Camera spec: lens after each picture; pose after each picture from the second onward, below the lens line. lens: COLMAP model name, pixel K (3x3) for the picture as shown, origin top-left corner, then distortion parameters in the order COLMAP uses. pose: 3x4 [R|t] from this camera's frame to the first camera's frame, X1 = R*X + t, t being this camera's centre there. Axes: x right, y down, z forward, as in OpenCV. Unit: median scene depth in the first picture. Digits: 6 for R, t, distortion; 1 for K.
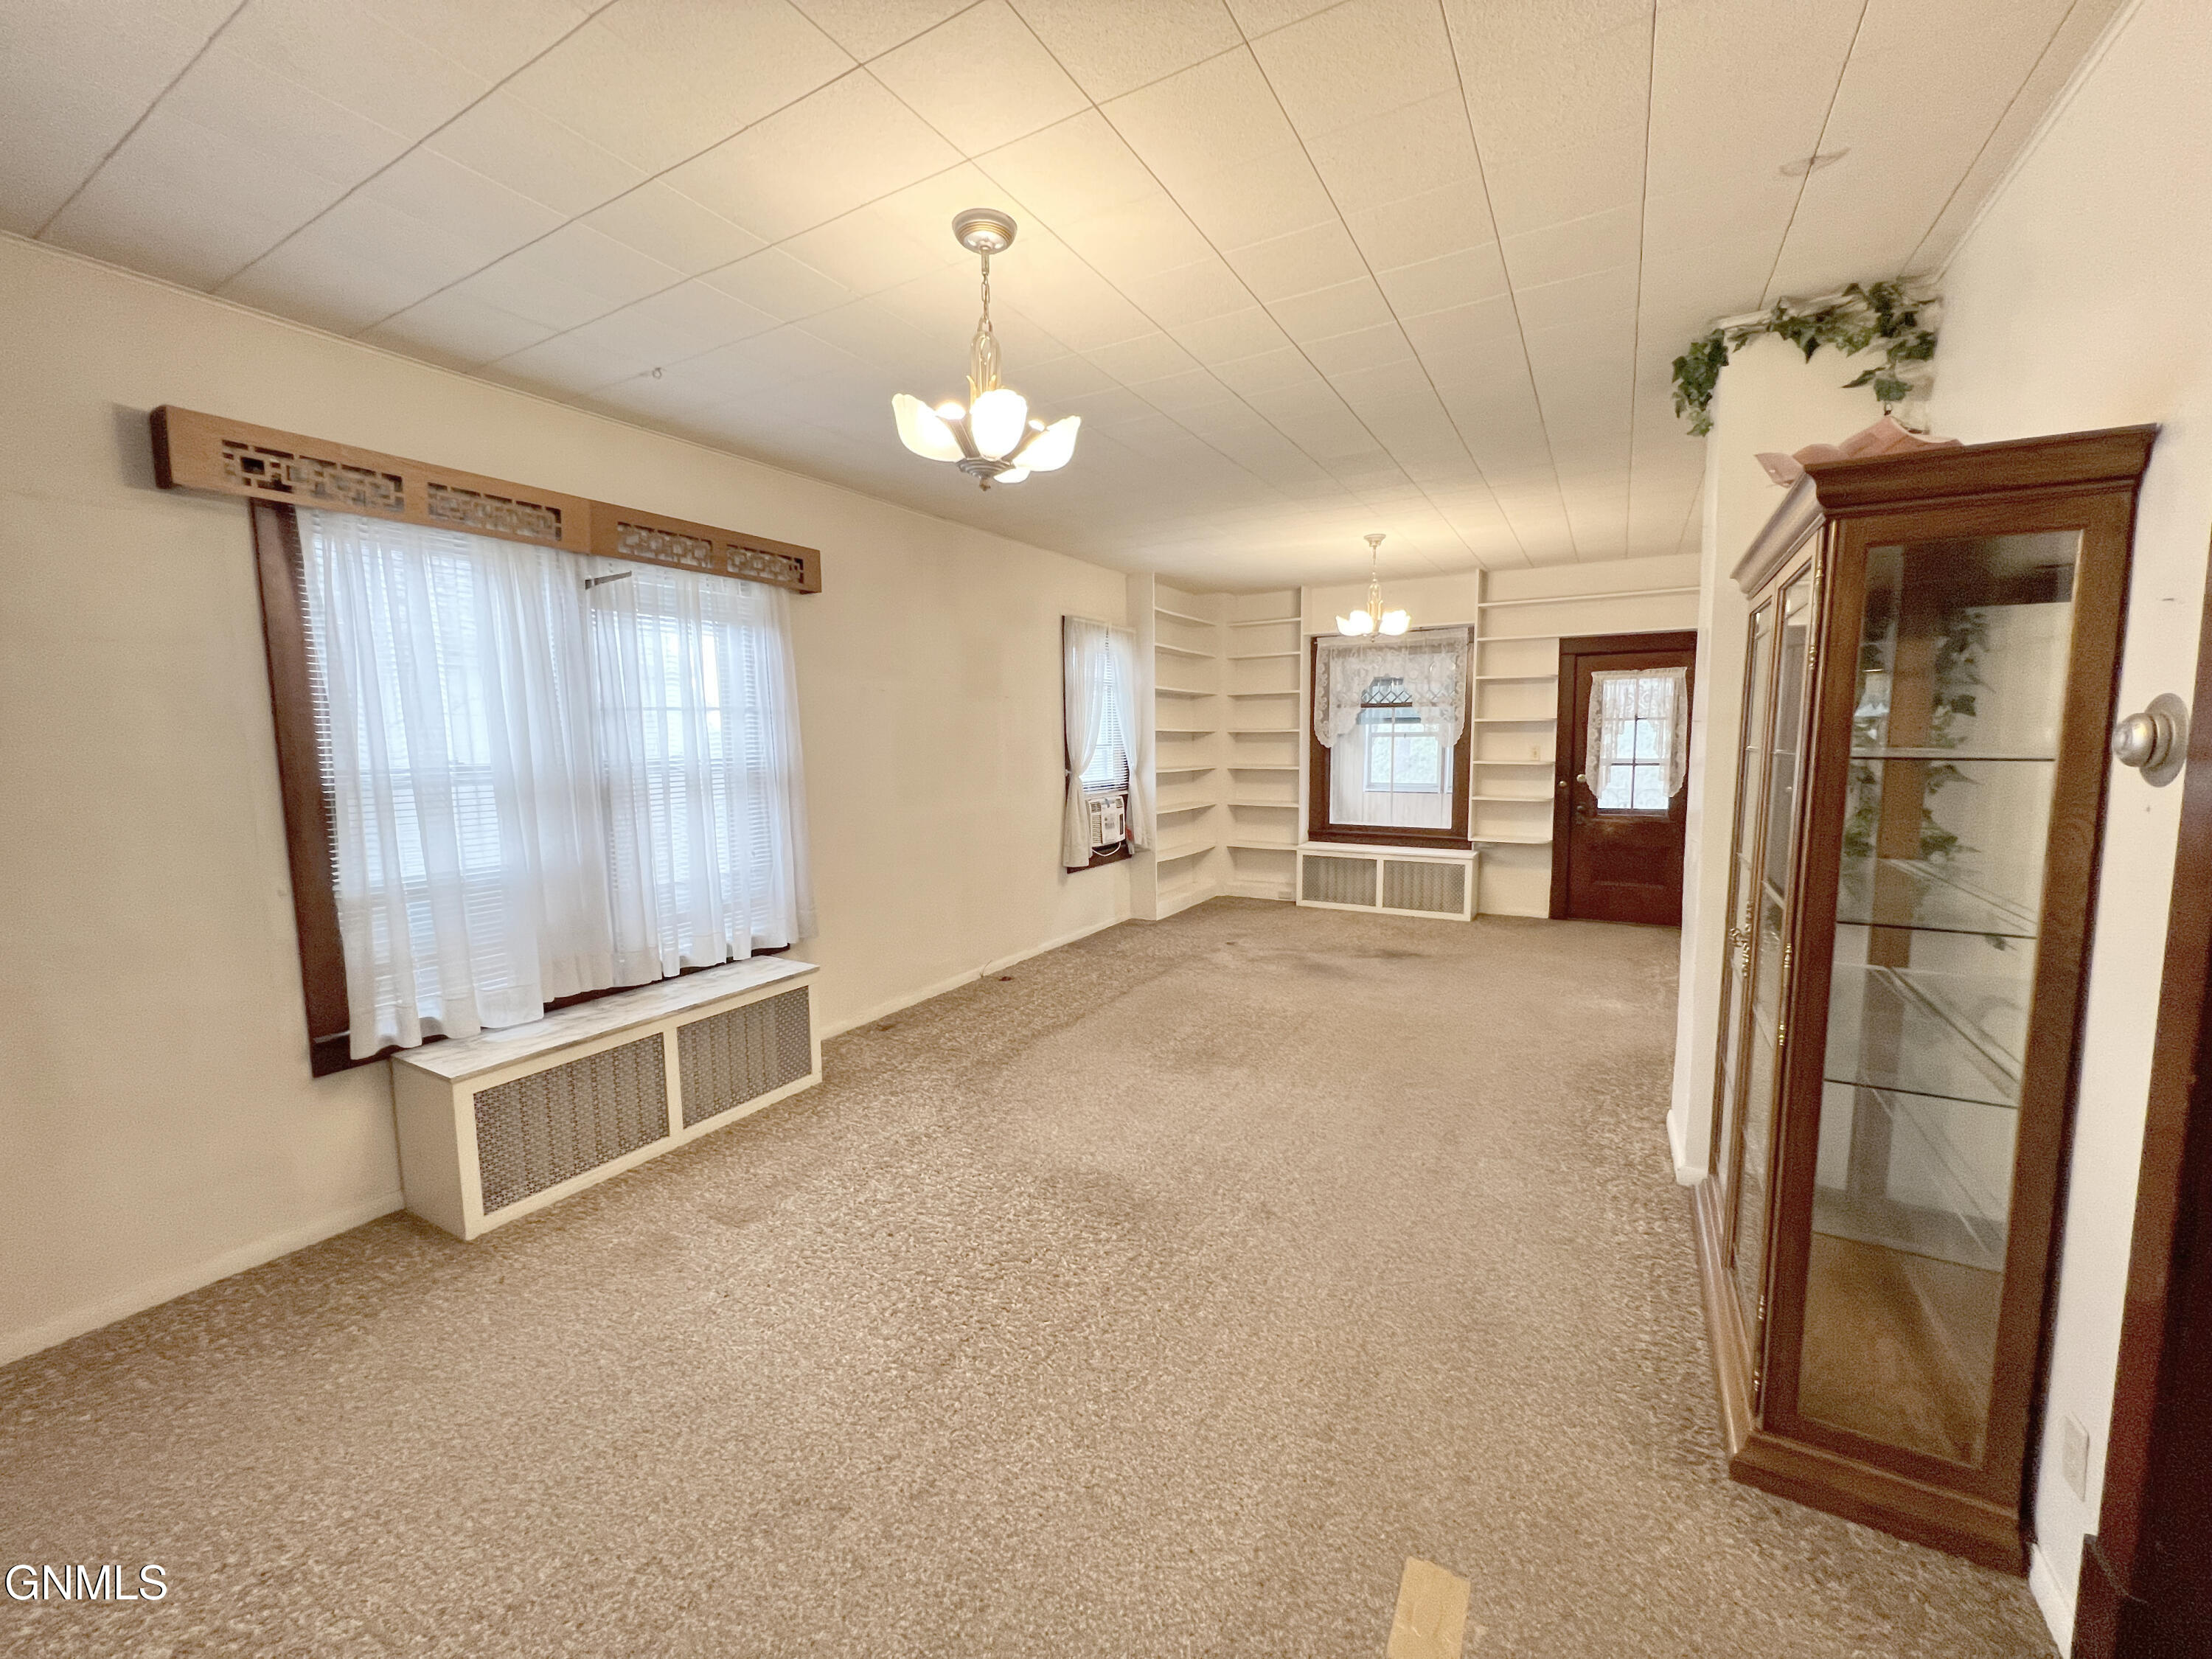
lens RADIAL K [[887.0, 0, 1101.0], [0, 887.0, 815.9], [0, 0, 1]] dist [-0.002495, -0.000060]
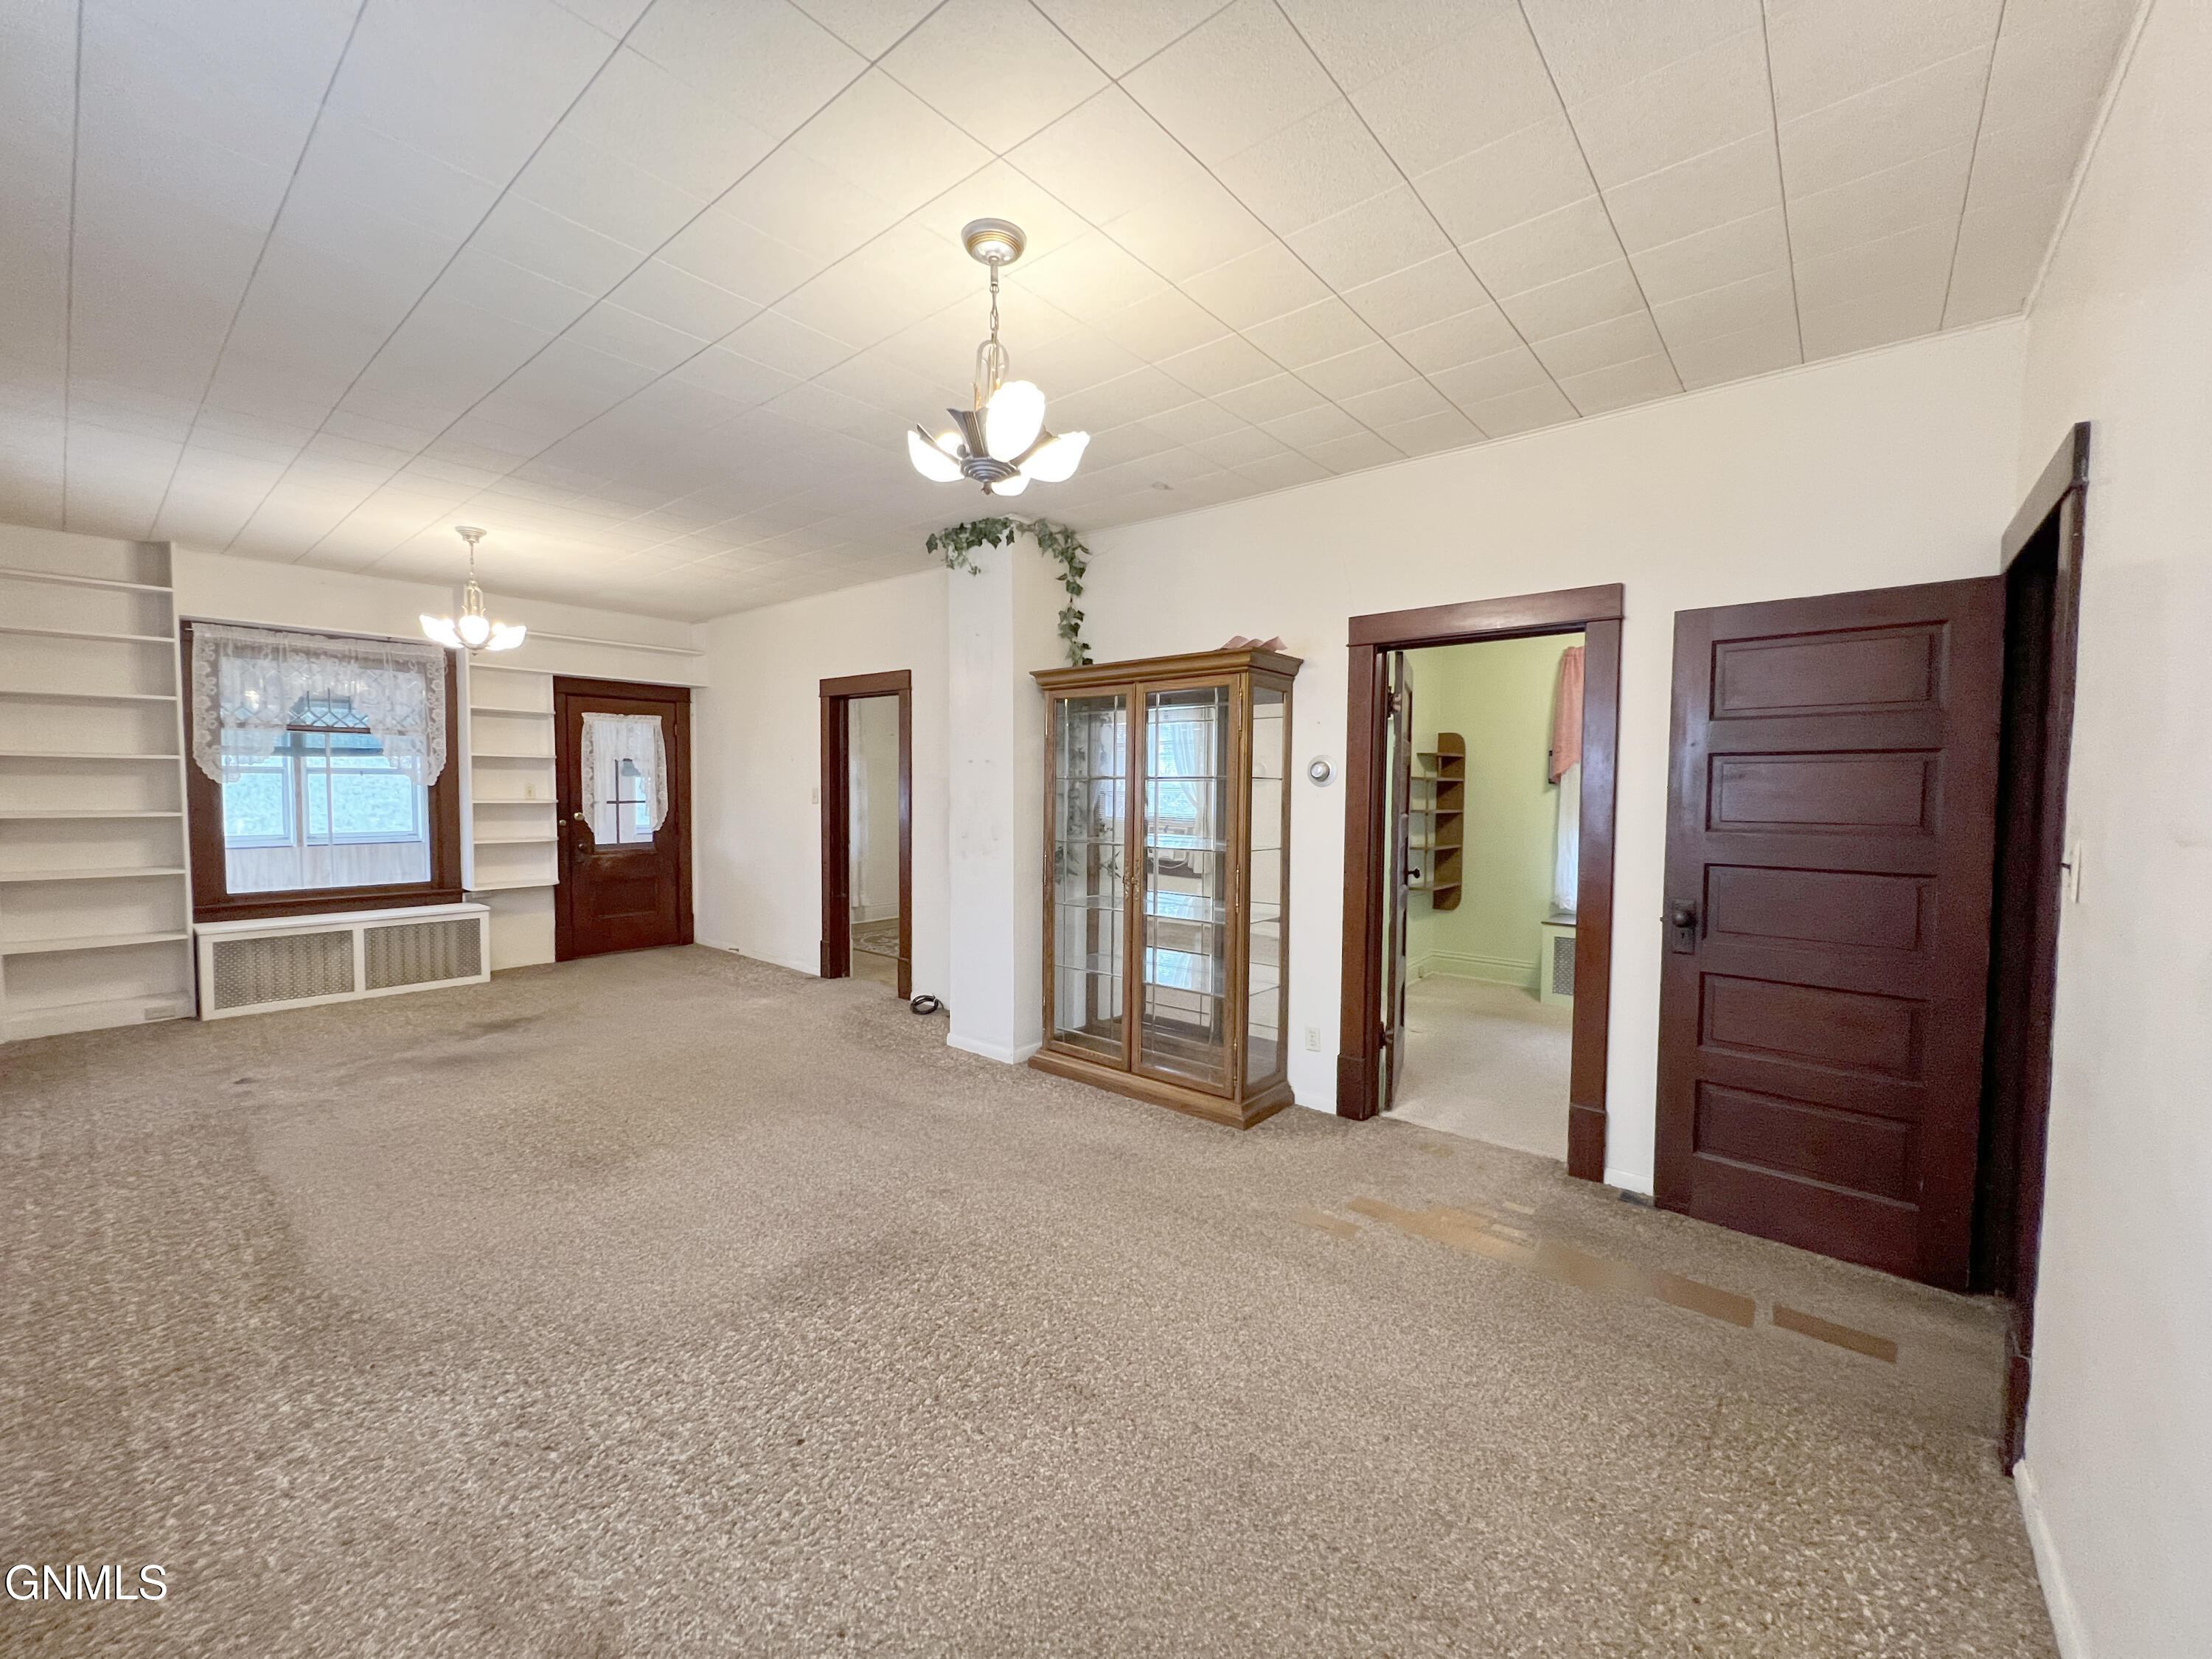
lens RADIAL K [[881.2, 0, 1103.4], [0, 881.2, 828.6], [0, 0, 1]] dist [-0.002056, 0.000228]
pose [[0.170457, -0.037221, 0.984662, -0.346242], [0.078975, 0.996588, 0.024000, -0.005617], [-0.982195, 0.073672, 0.172815, 0.239959]]
